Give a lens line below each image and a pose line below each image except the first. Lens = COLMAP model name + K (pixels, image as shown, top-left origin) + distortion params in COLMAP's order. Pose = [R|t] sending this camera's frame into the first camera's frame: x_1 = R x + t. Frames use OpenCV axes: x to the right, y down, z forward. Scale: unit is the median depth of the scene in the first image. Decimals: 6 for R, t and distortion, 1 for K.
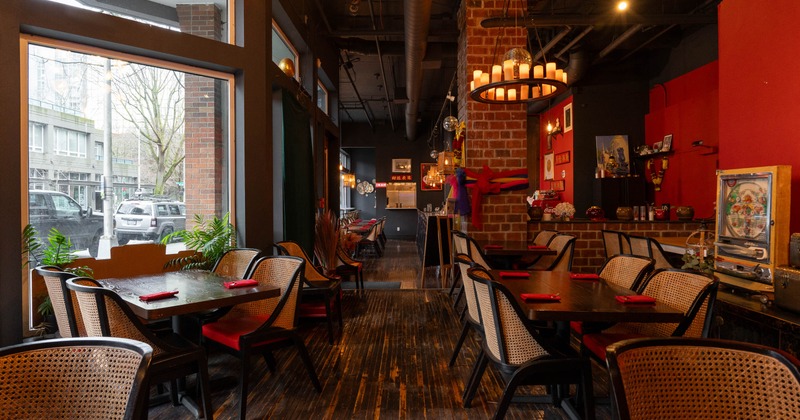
lens RADIAL K [[442.7, 0, 399.7], [0, 442.7, 207.4], [0, 0, 1]] dist [-0.004162, -0.000625]
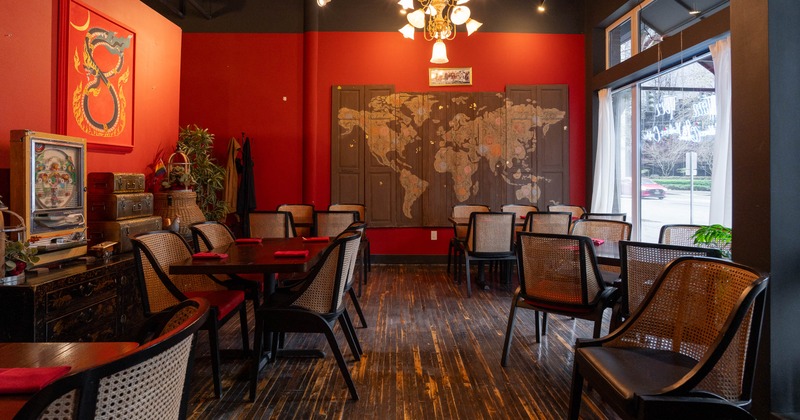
lens RADIAL K [[442.7, 0, 393.0], [0, 442.7, 175.7], [0, 0, 1]] dist [-0.004162, -0.000625]
pose [[-0.999961, -0.001869, -0.008614, 0.068327], [-0.001982, 0.999911, 0.013161, -0.012947], [0.008589, 0.013177, -0.999876, 1.875672]]
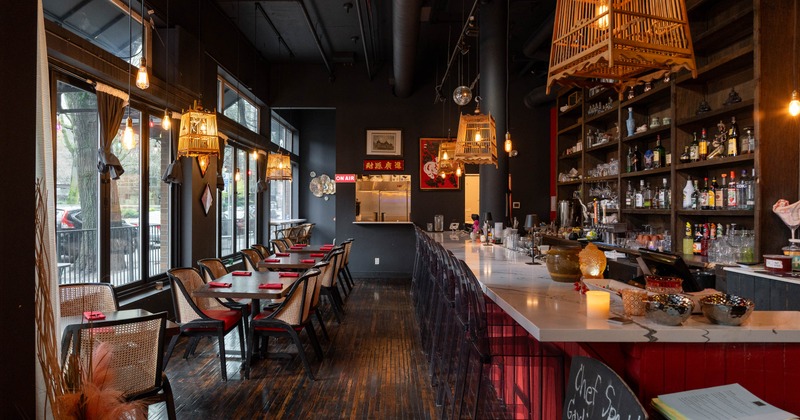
lens RADIAL K [[490.0, 0, 399.1], [0, 490.0, 209.0], [0, 0, 1]] dist [-0.000812, -0.000028]
pose [[0.999572, 0.008793, 0.027905, 0.006416], [-0.008468, 0.999895, -0.011766, -0.007395], [-0.028005, 0.011524, 0.999541, 0.408773]]
